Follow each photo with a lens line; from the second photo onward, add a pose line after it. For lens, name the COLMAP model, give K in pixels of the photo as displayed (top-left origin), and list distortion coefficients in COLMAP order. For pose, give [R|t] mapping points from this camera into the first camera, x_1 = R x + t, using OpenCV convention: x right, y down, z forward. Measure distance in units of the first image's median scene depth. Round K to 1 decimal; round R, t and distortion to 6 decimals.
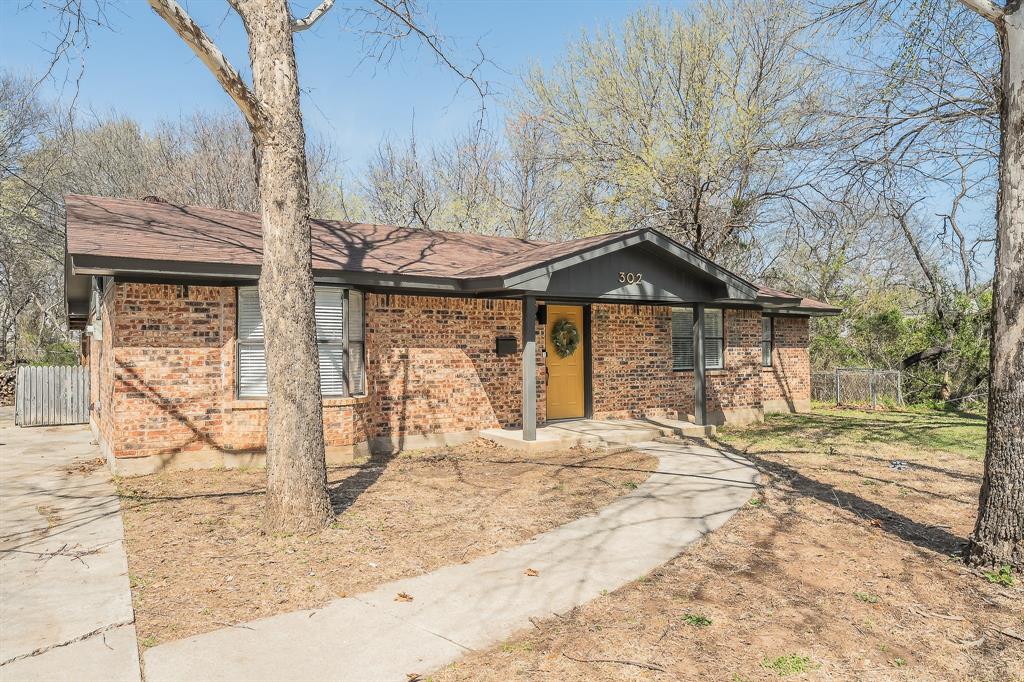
lens RADIAL K [[694.9, 0, 674.7], [0, 694.9, 362.3], [0, 0, 1]] dist [0.001476, 0.002209]
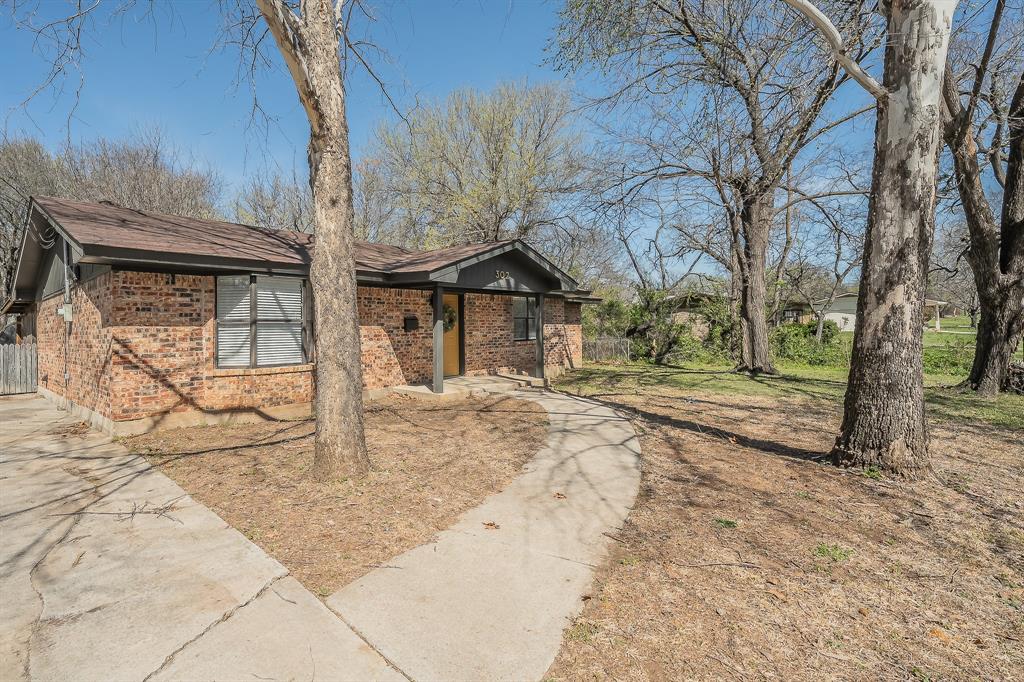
lens RADIAL K [[456.4, 0, 512.0], [0, 456.4, 341.0], [0, 0, 1]] dist [0.001461, -0.000134]
pose [[0.980532, -0.014462, 0.195826, -0.279719], [0.012331, 0.999851, 0.012101, 0.001662], [-0.195972, -0.009451, 0.980564, 0.113796]]
